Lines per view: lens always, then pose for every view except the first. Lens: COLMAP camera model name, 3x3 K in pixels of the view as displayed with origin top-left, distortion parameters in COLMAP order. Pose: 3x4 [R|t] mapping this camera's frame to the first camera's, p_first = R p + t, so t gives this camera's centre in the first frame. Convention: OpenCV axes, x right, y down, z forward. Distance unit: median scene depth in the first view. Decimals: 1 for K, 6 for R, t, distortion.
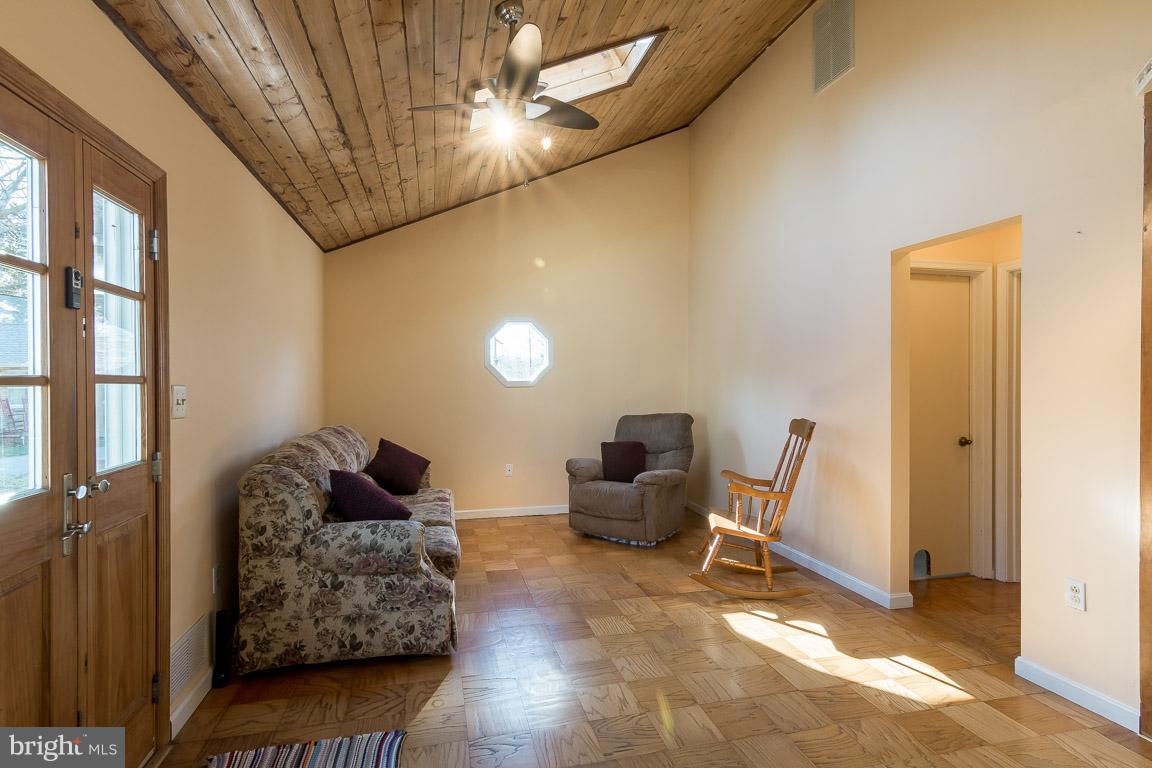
lens RADIAL K [[582.1, 0, 577.2], [0, 582.1, 381.1], [0, 0, 1]] dist [-0.007744, 0.003726]
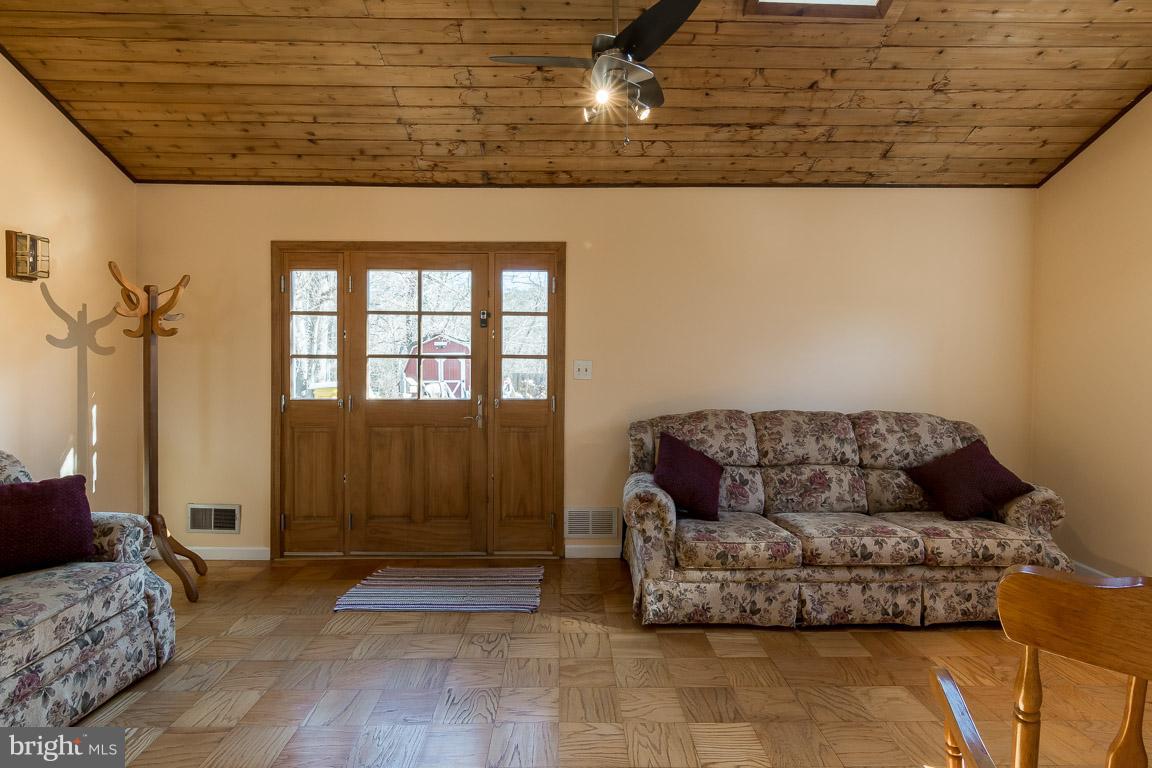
lens RADIAL K [[582.1, 0, 561.9], [0, 582.1, 366.5], [0, 0, 1]] dist [-0.007744, 0.003726]
pose [[-0.243974, 0.014786, -0.969669, 0.834716], [-0.006943, 0.999832, 0.016993, -0.001872], [0.969757, 0.010878, -0.243830, 1.142986]]
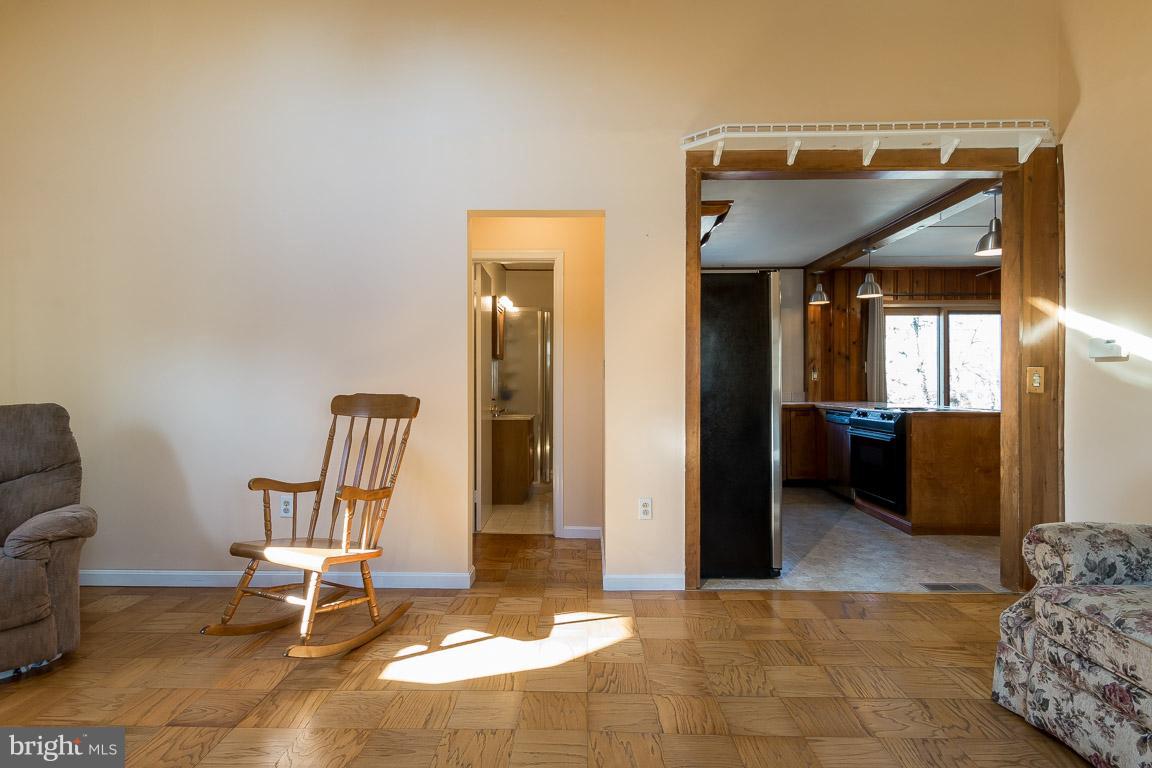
lens RADIAL K [[582.1, 0, 573.0], [0, 582.1, 384.3], [0, 0, 1]] dist [-0.007744, 0.003726]
pose [[0.245512, -0.003461, 0.969387, -0.422863], [0.002726, 0.999992, 0.002879, 0.072253], [-0.969390, 0.001936, 0.245519, 0.755399]]
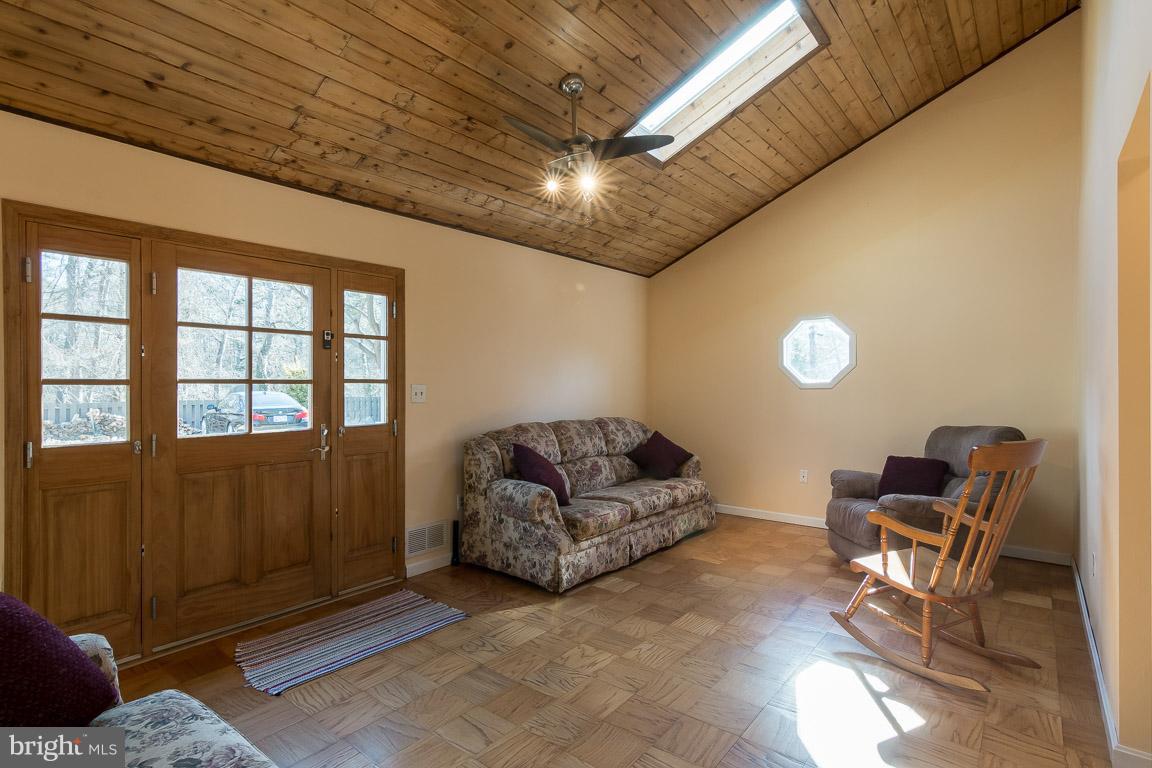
lens RADIAL K [[582.1, 0, 565.5], [0, 582.1, 383.5], [0, 0, 1]] dist [-0.007744, 0.003726]
pose [[0.594158, 0.002820, -0.804343, 0.861939], [-0.002526, 0.999995, 0.001640, 0.000923], [0.804344, 0.001058, 0.594163, 0.251185]]
